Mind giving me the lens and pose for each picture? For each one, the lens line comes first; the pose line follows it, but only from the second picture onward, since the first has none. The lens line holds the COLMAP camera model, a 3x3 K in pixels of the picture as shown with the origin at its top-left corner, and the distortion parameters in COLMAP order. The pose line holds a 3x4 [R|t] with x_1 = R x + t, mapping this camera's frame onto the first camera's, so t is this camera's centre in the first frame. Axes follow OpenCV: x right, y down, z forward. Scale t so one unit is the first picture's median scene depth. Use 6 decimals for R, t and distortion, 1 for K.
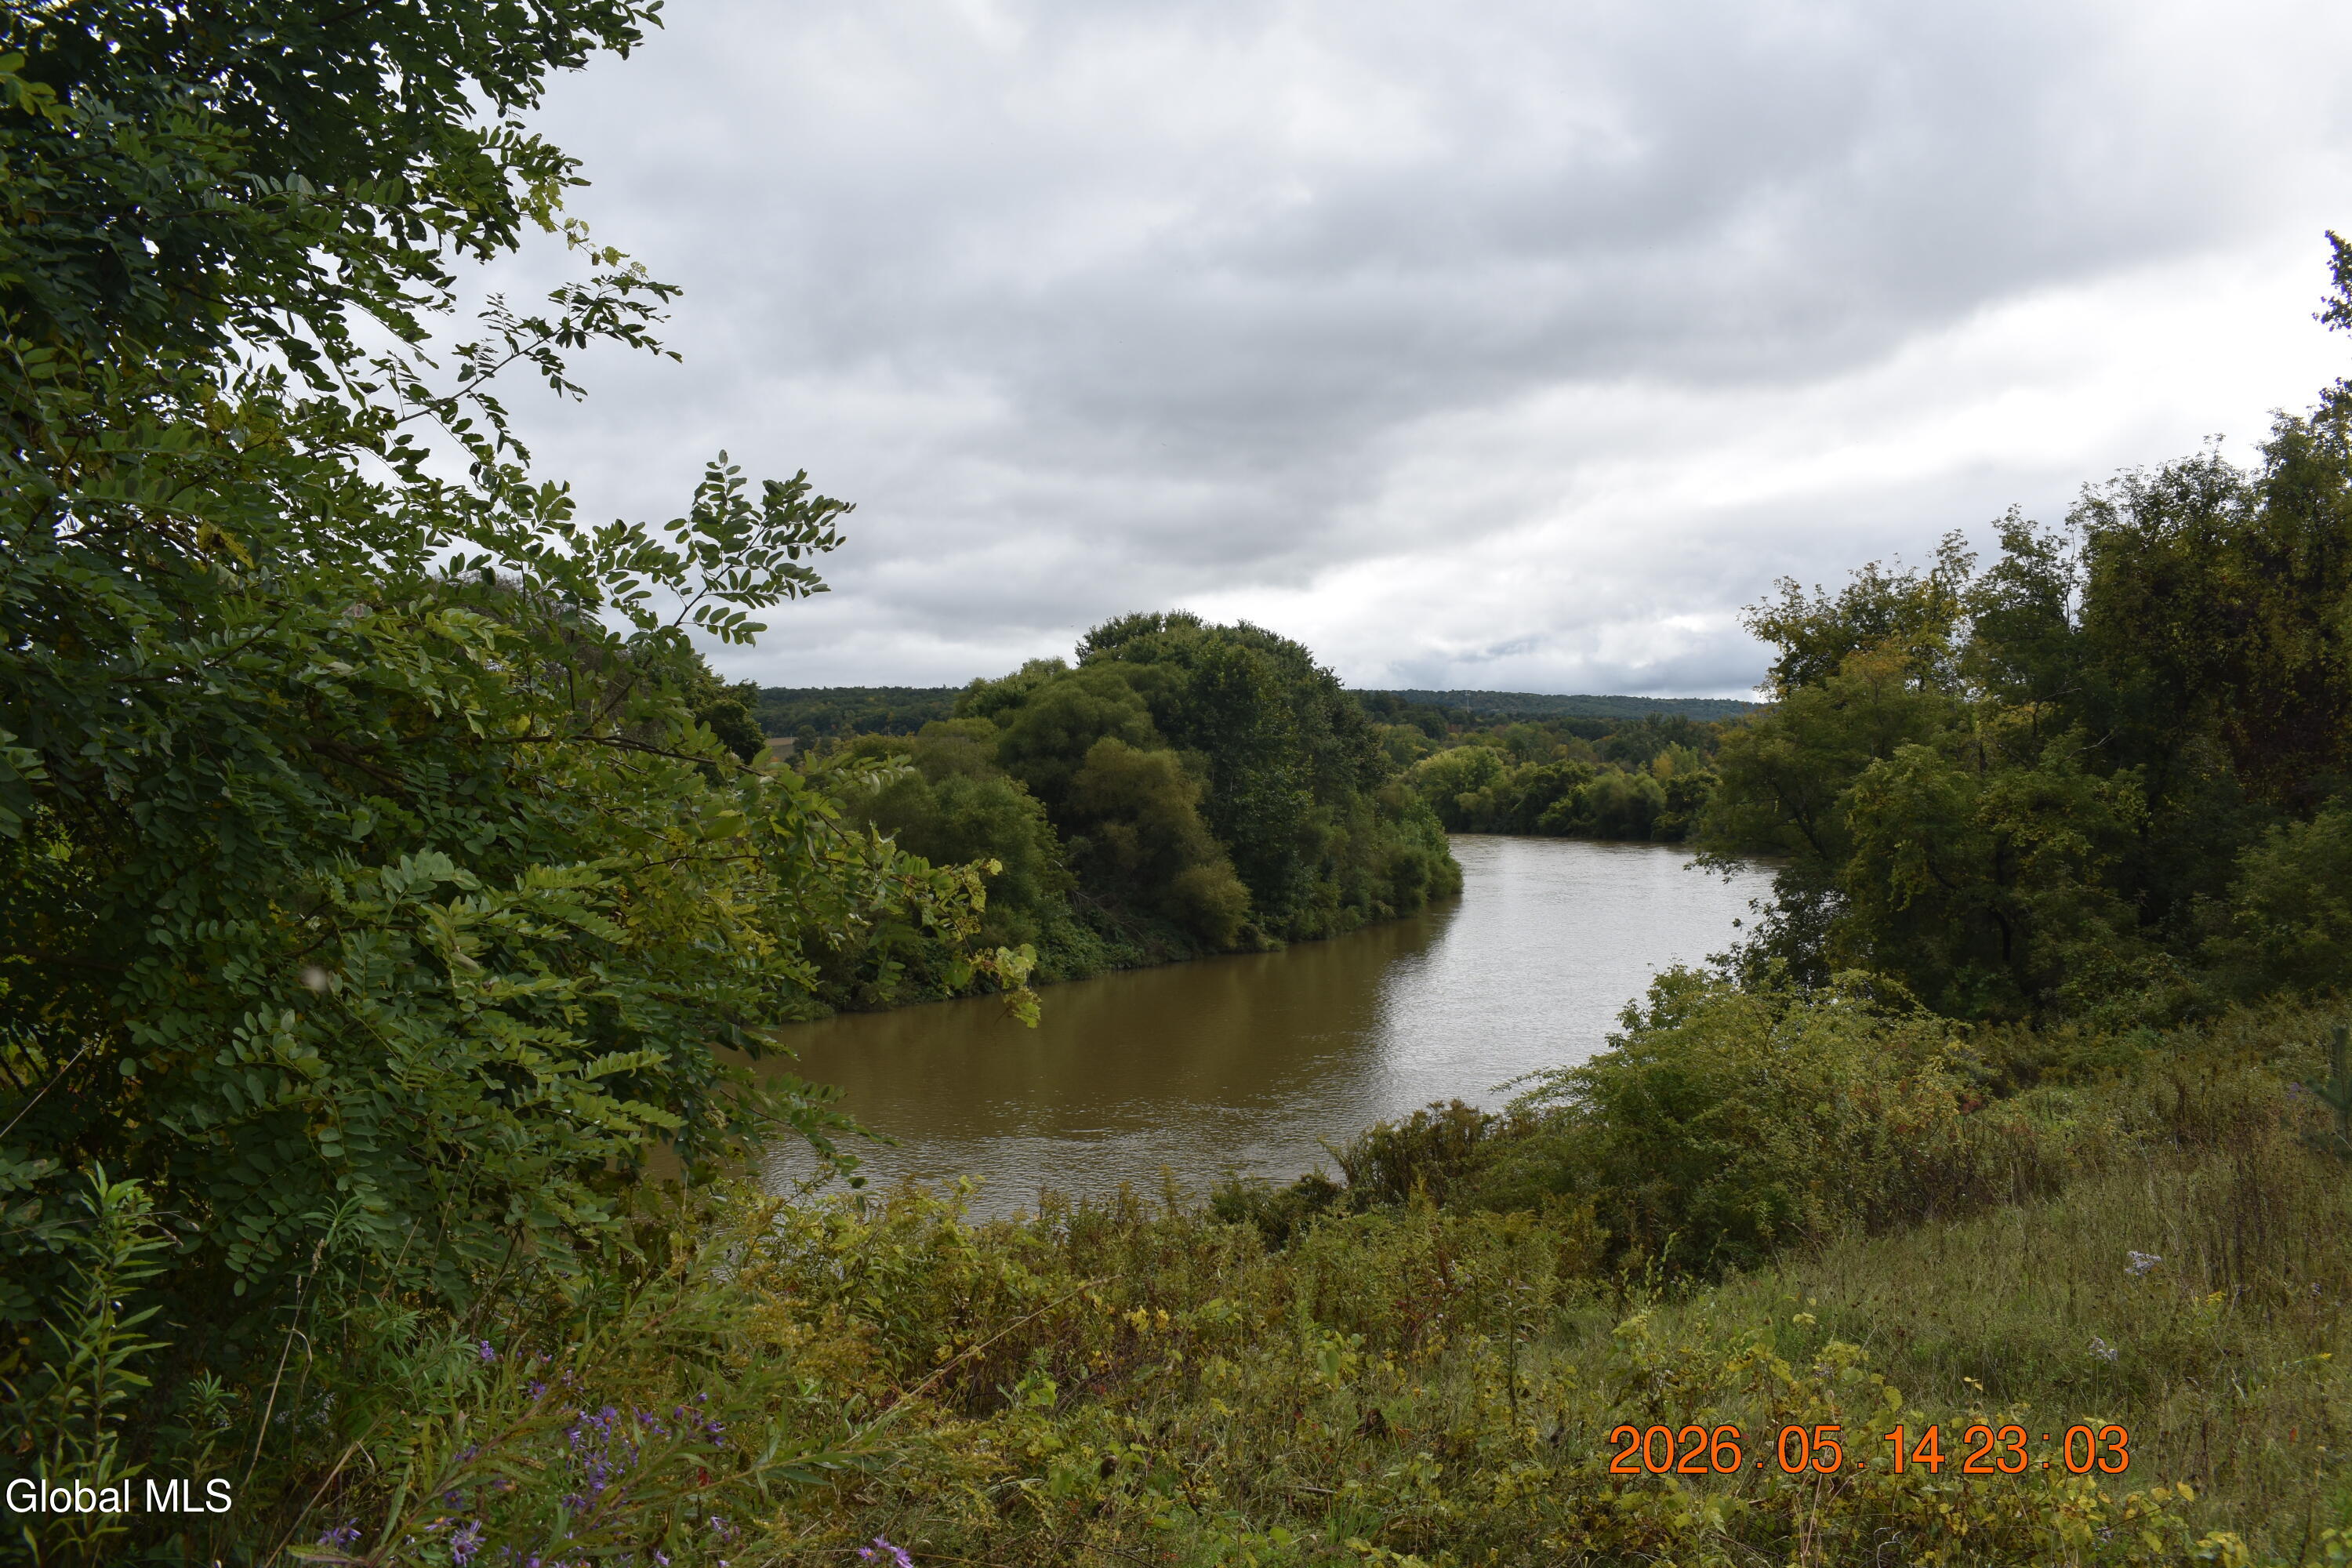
lens RADIAL K [[1939.4, 0, 1176.0], [0, 1939.4, 784.0], [0, 0, 1]] dist [-0.097360, 0.022325]
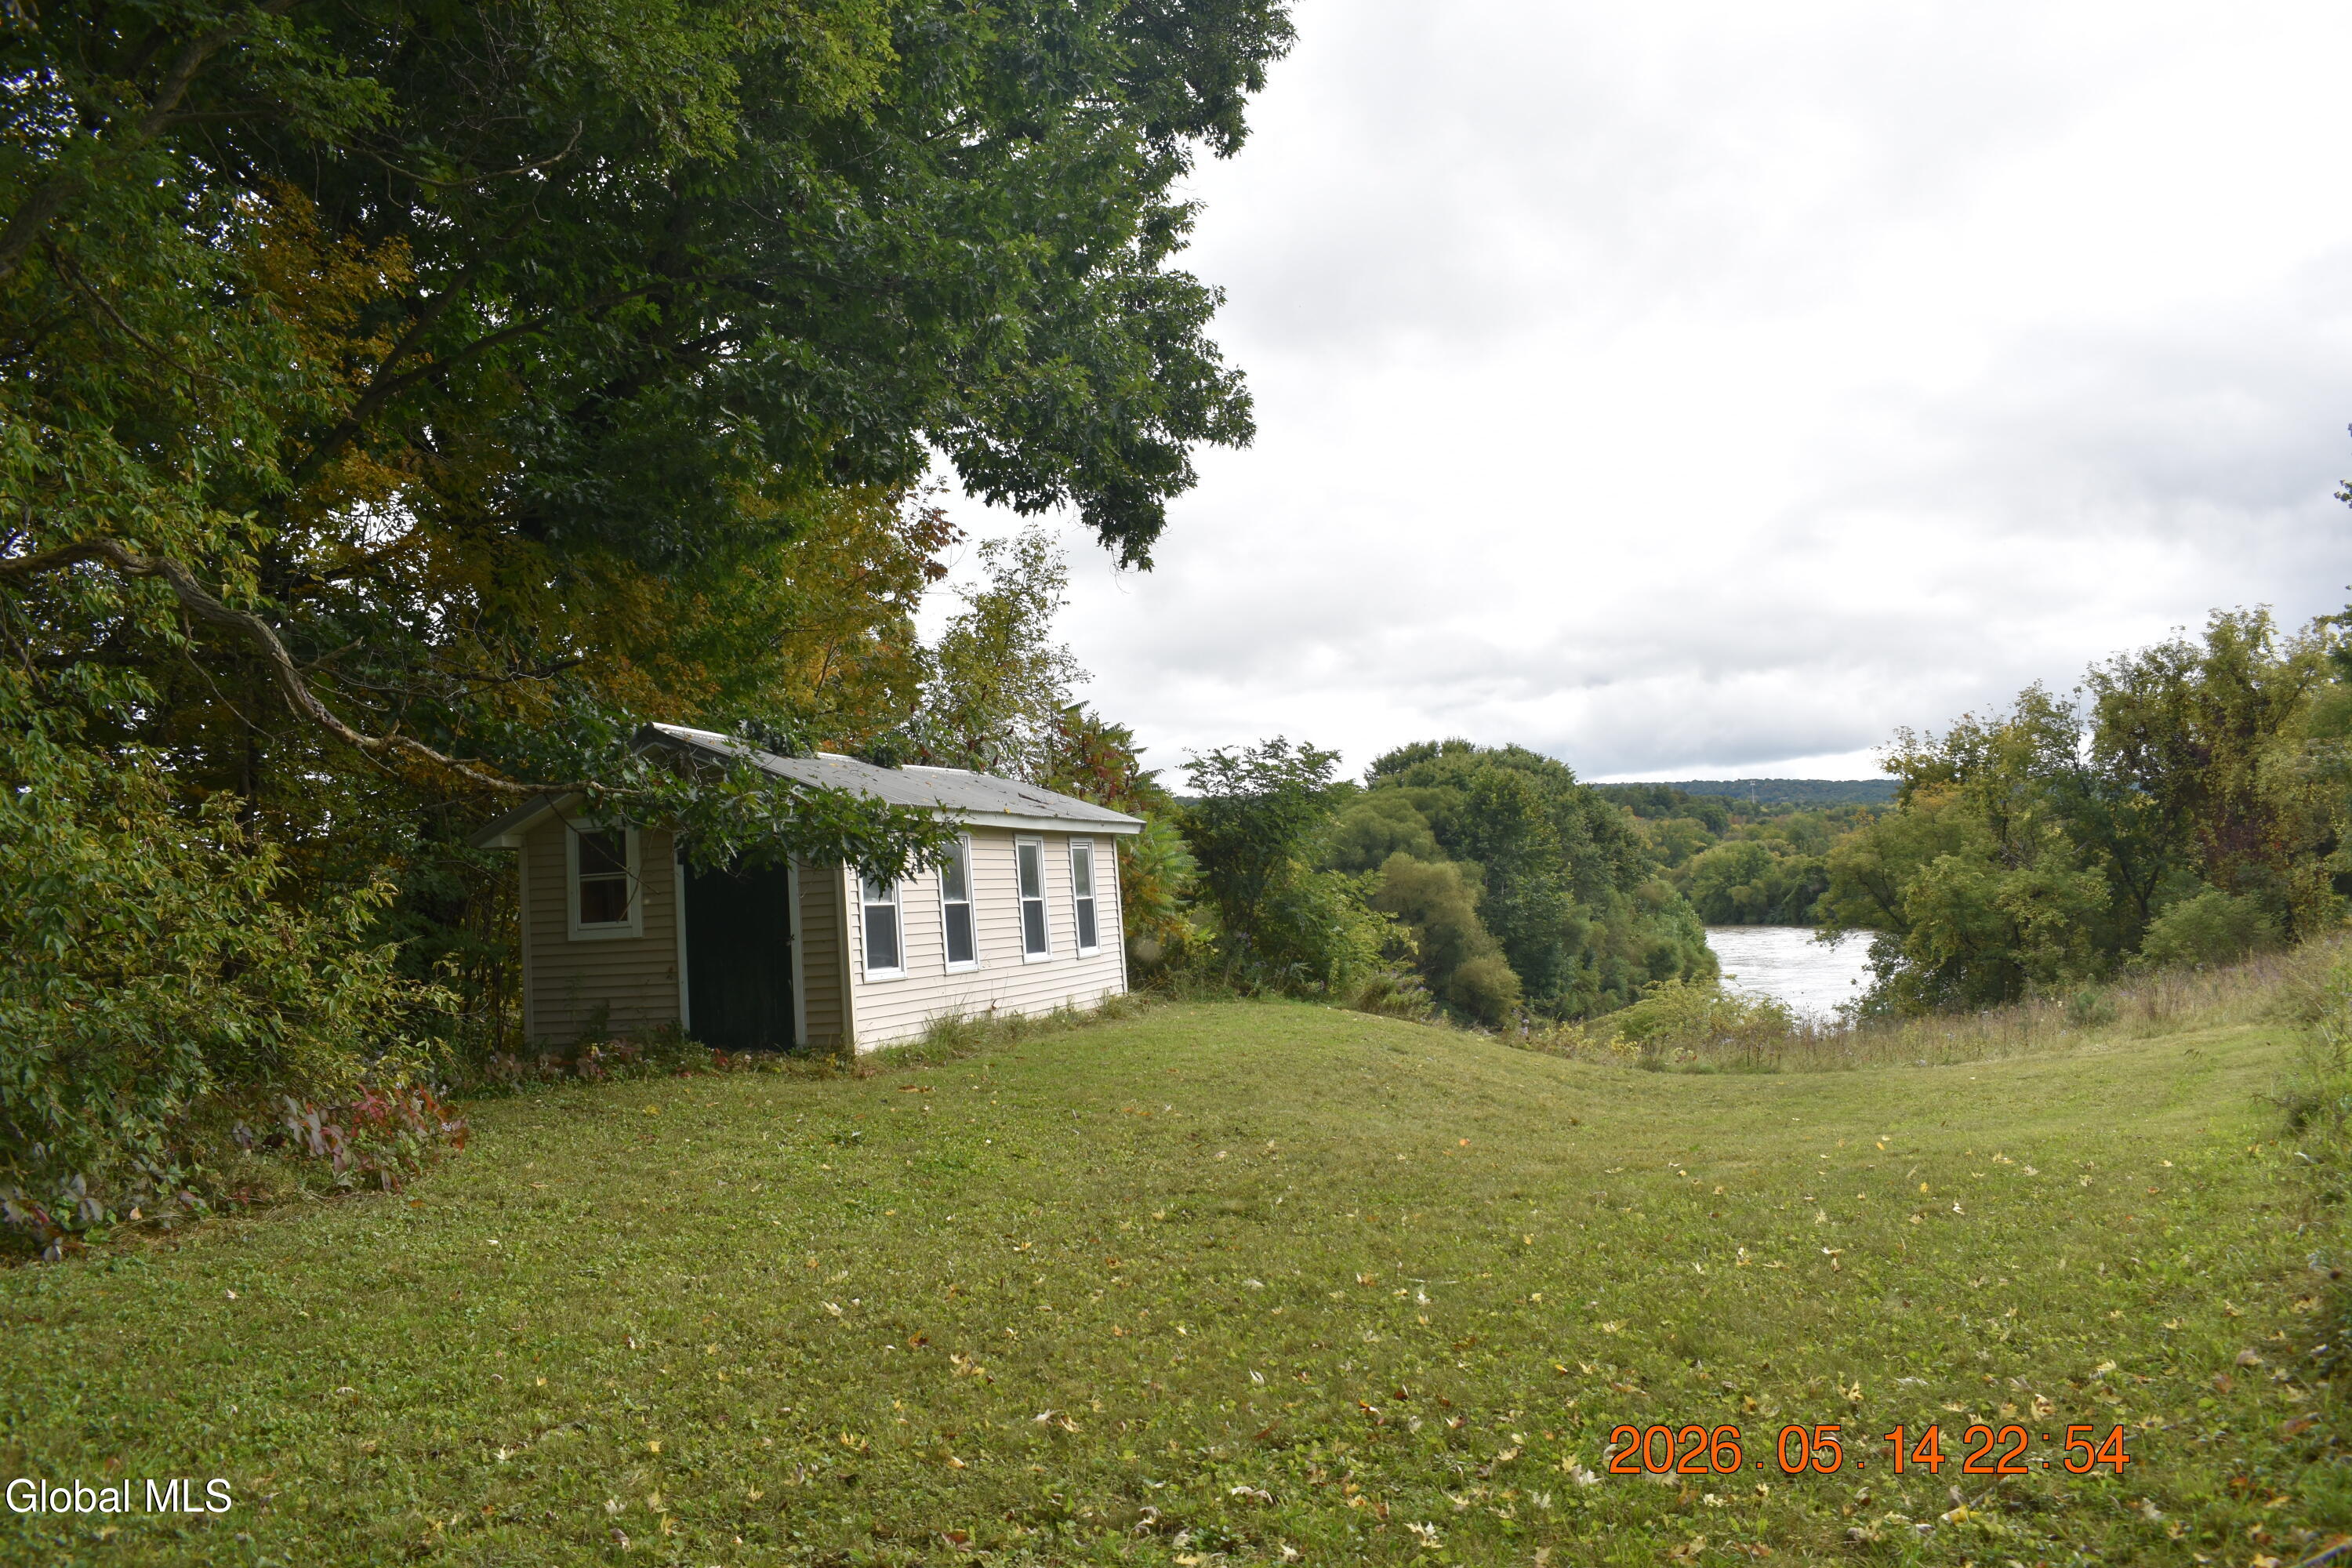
lens RADIAL K [[1939.4, 0, 1176.0], [0, 1939.4, 784.0], [0, 0, 1]] dist [-0.097360, 0.022325]
pose [[0.989099, -0.035072, -0.143017, 0.006230], [0.027385, 0.998091, -0.055365, -0.009068], [0.144685, 0.050845, 0.988171, -0.496092]]
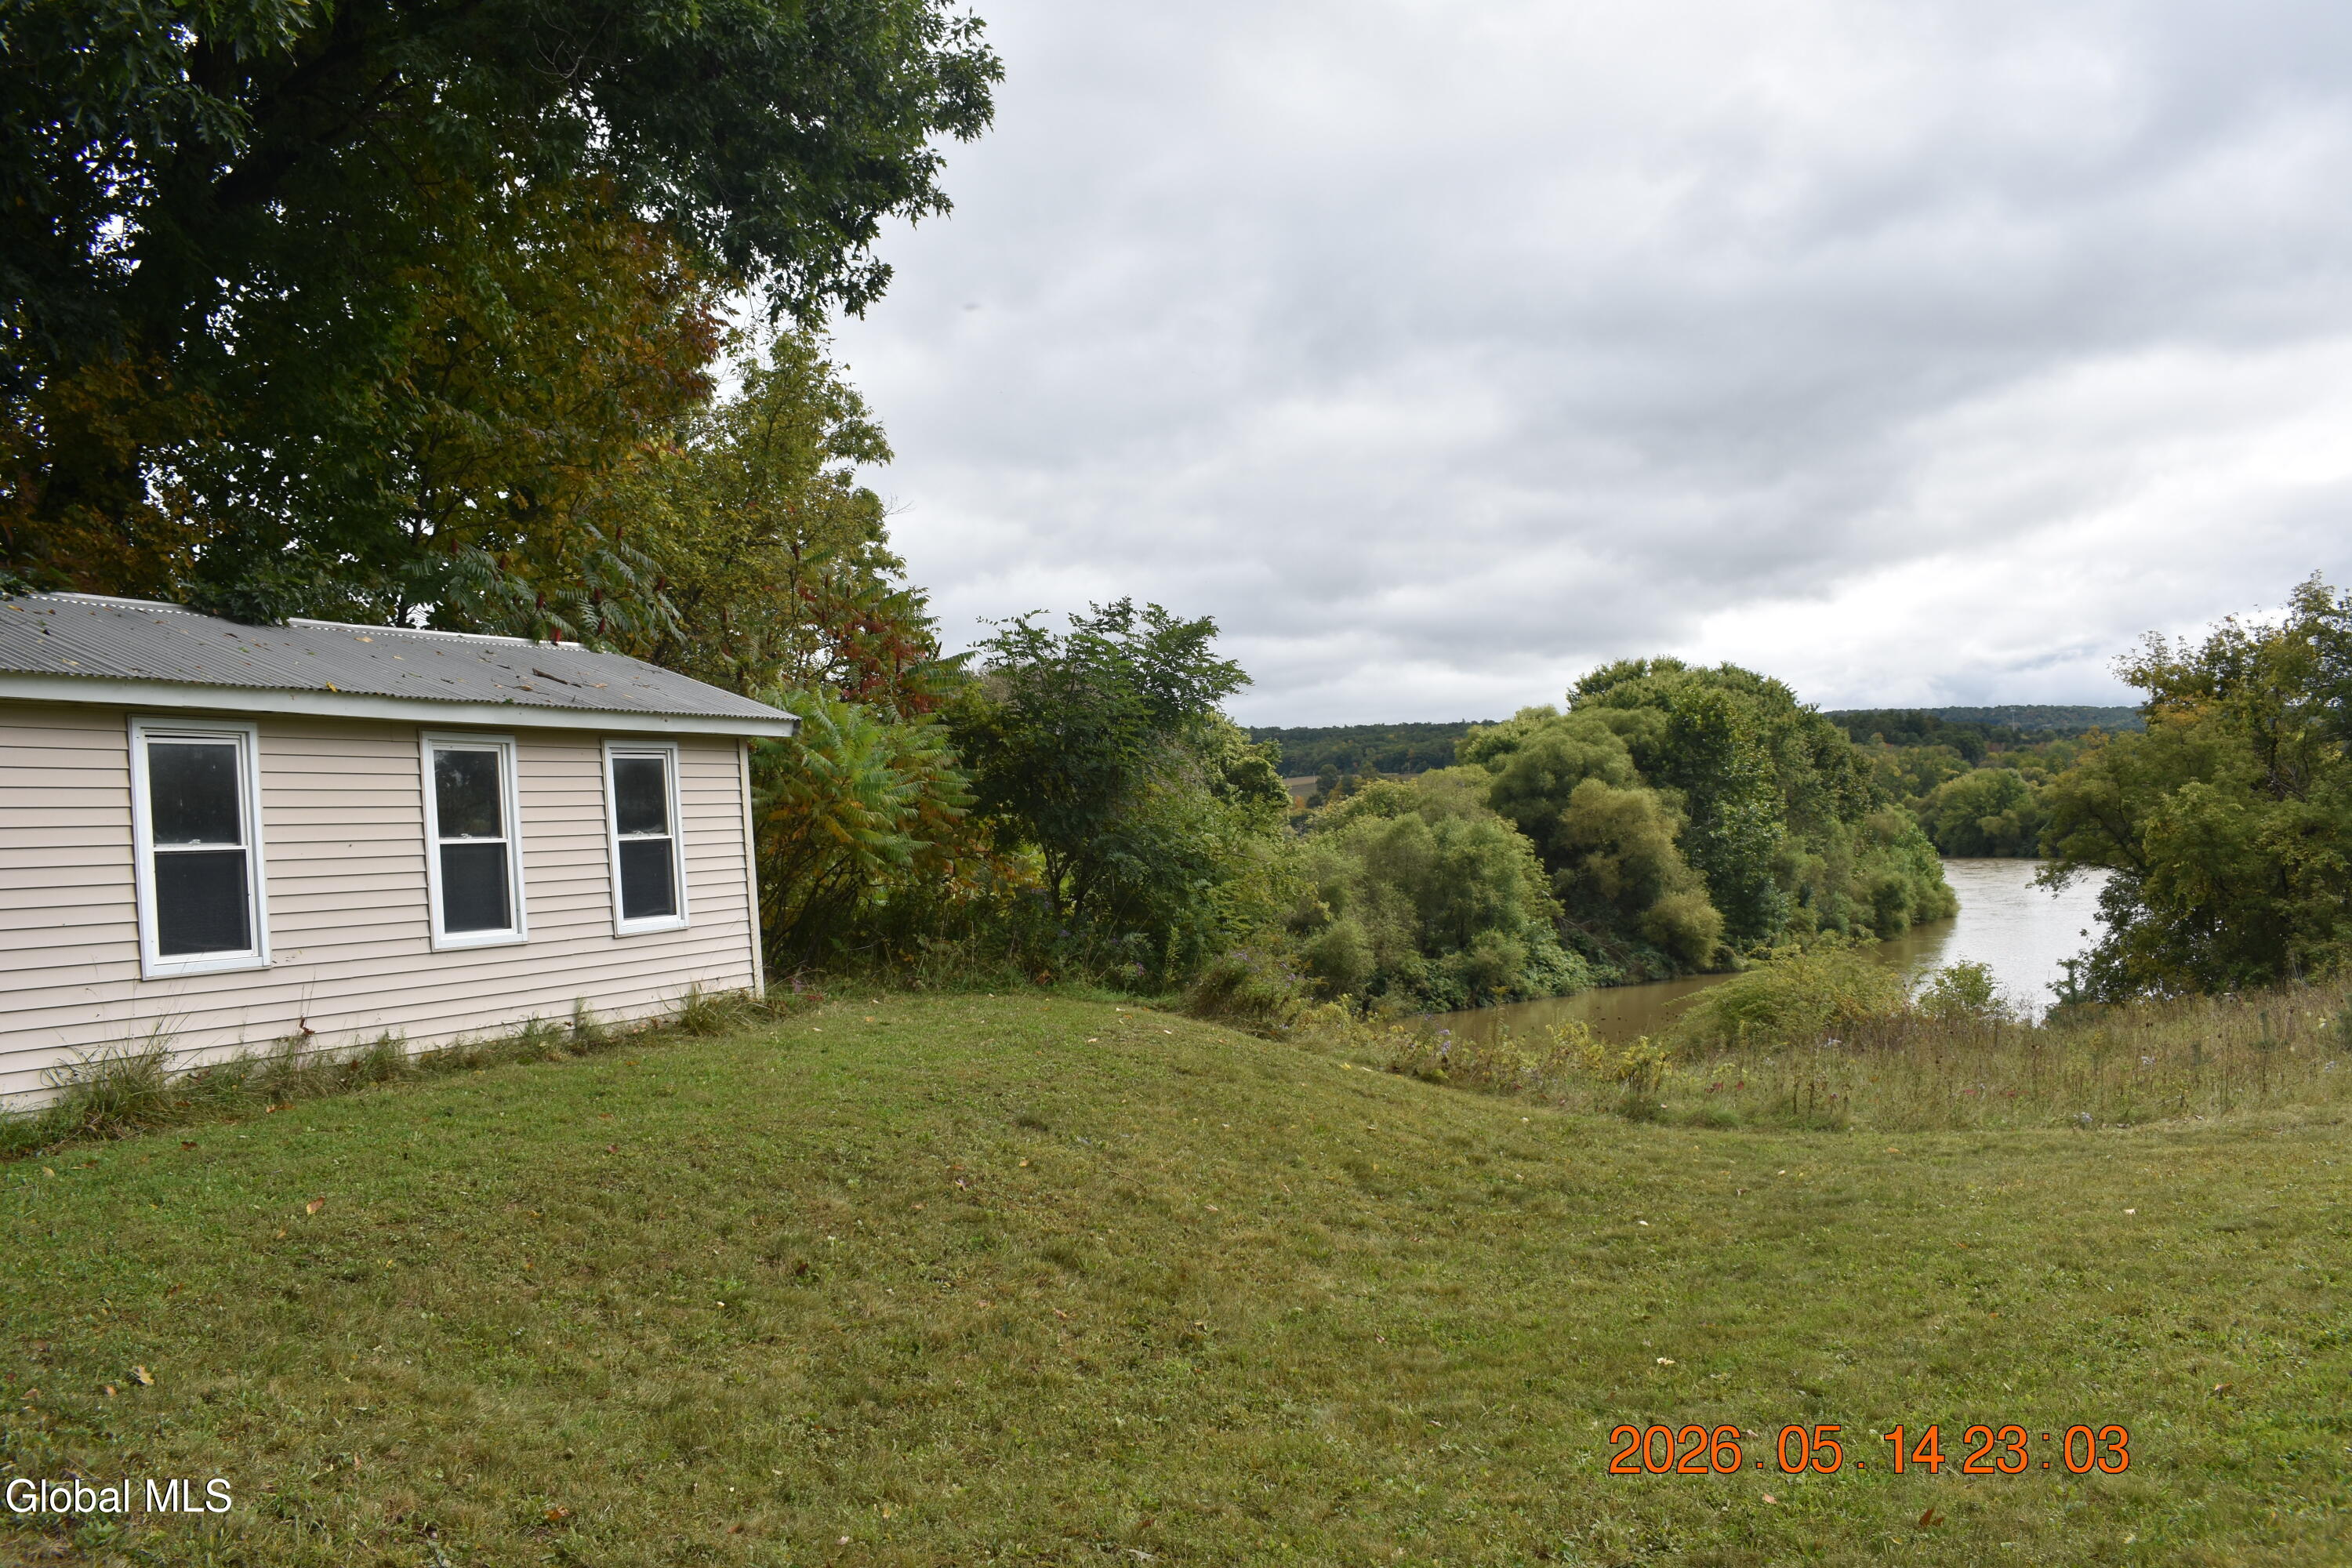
lens RADIAL K [[1939.4, 0, 1176.0], [0, 1939.4, 784.0], [0, 0, 1]] dist [-0.097360, 0.022325]
pose [[0.963960, -0.027613, -0.264612, 0.067657], [0.022888, 0.999519, -0.020921, -0.008378], [0.265063, 0.014111, 0.964128, -0.299444]]
